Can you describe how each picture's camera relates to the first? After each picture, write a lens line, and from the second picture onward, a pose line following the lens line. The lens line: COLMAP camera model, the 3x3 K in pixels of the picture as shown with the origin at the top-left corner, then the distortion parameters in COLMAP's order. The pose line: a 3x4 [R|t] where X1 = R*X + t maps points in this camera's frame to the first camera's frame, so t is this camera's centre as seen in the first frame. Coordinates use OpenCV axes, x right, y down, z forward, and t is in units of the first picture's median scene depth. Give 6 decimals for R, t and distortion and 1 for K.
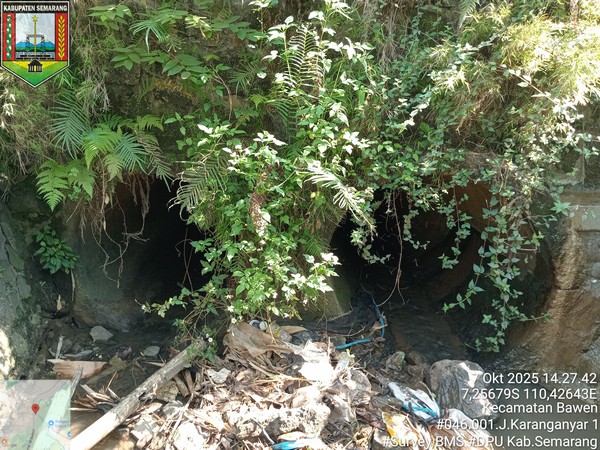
lens RADIAL K [[487.5, 0, 300.0], [0, 487.5, 225.0], [0, 0, 1]] dist [0.141467, -0.314620]
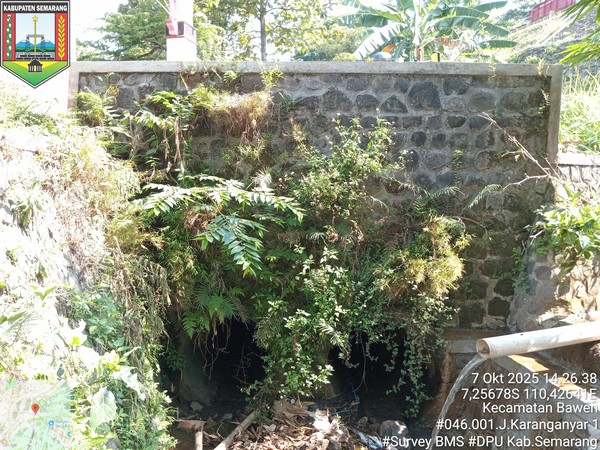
lens RADIAL K [[487.5, 0, 300.0], [0, 487.5, 225.0], [0, 0, 1]] dist [0.141467, -0.314620]
pose [[0.999739, 0.015801, 0.016473, -0.100909], [-0.012834, 0.985907, -0.166801, -0.166974], [-0.018876, 0.166546, 0.985853, -1.117848]]
